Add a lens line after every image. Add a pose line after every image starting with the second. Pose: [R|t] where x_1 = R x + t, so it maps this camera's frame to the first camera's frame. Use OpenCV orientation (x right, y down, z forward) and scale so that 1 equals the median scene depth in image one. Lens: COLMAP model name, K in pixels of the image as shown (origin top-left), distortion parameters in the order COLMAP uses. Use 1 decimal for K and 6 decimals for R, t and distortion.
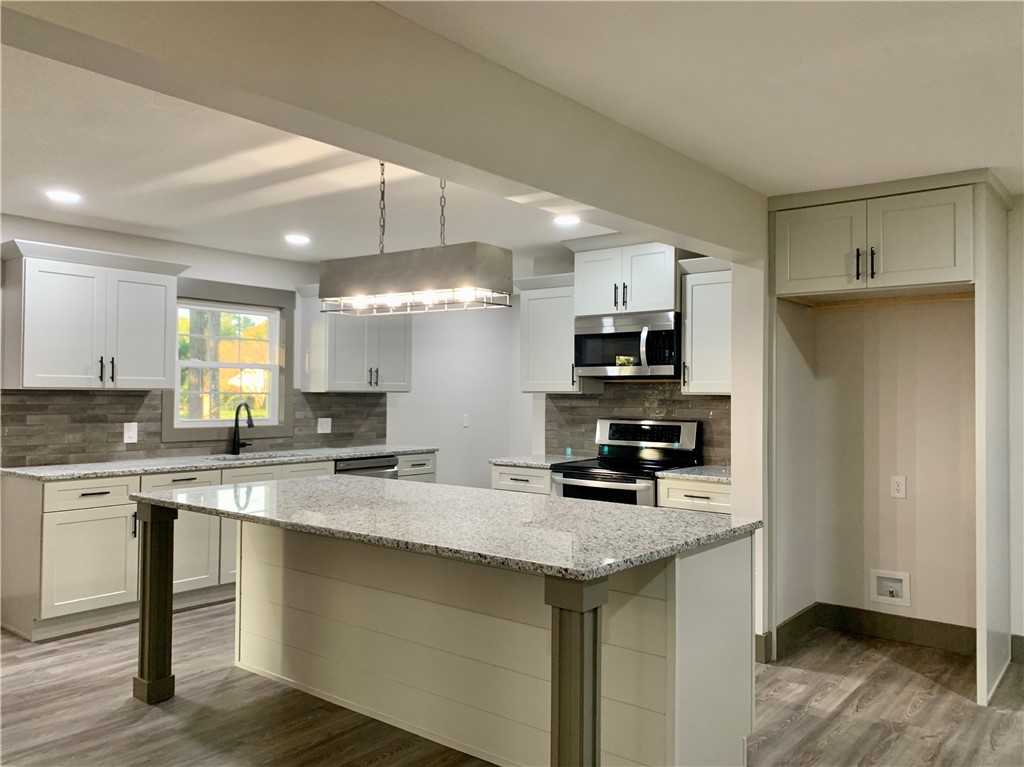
lens RADIAL K [[785.9, 0, 512.0], [0, 785.9, 383.5], [0, 0, 1]] dist [0.102023, -0.154269]
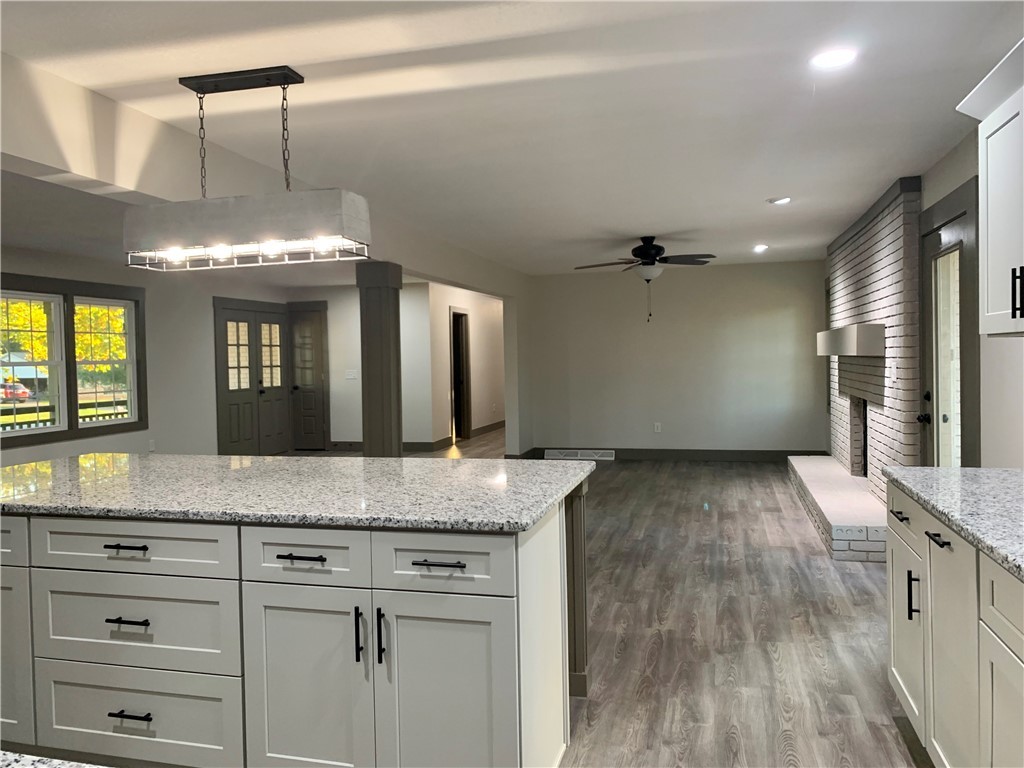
lens RADIAL K [[793.9, 0, 510.3], [0, 793.9, 376.2], [0, 0, 1]] dist [0.046977, -0.050544]
pose [[-0.915271, 0.015327, -0.402546, -0.028493], [0.013756, 0.999882, 0.006795, 0.032579], [0.402603, 0.000682, -0.915374, 1.692007]]
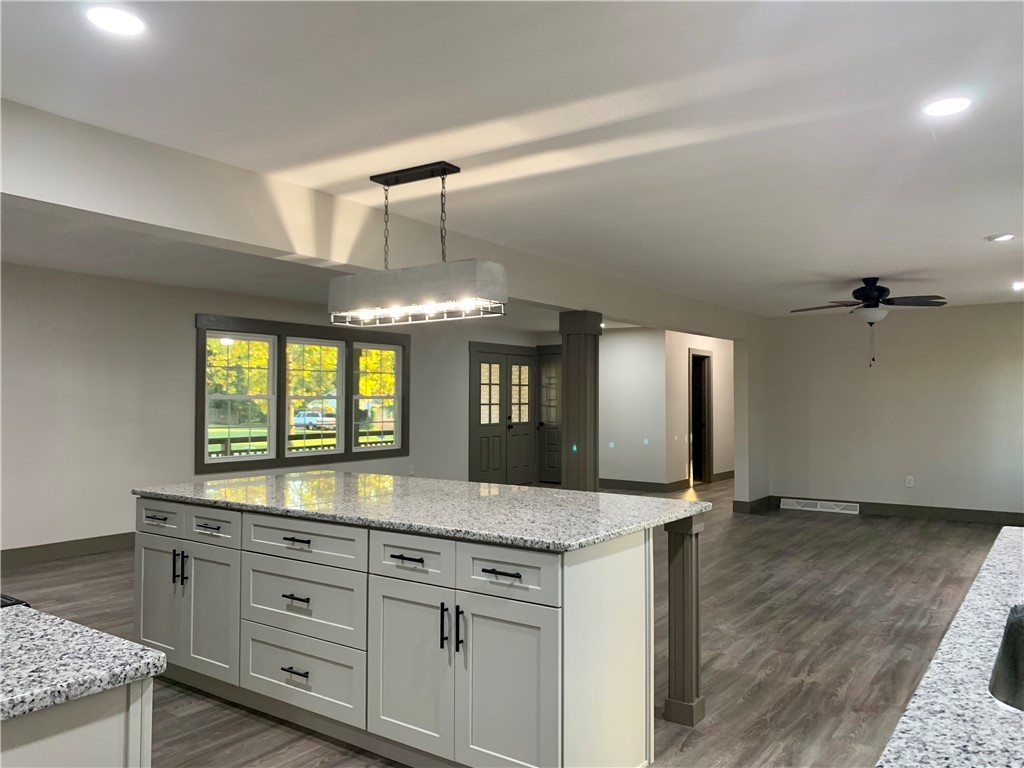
lens RADIAL K [[785.9, 0, 512.0], [0, 785.9, 384.0], [0, 0, 1]] dist [0.102023, -0.154269]
pose [[-0.997856, -0.016320, -0.063386, -0.171050], [-0.014208, 0.999333, -0.033637, 0.030756], [0.063892, -0.032664, -0.997422, 1.830520]]
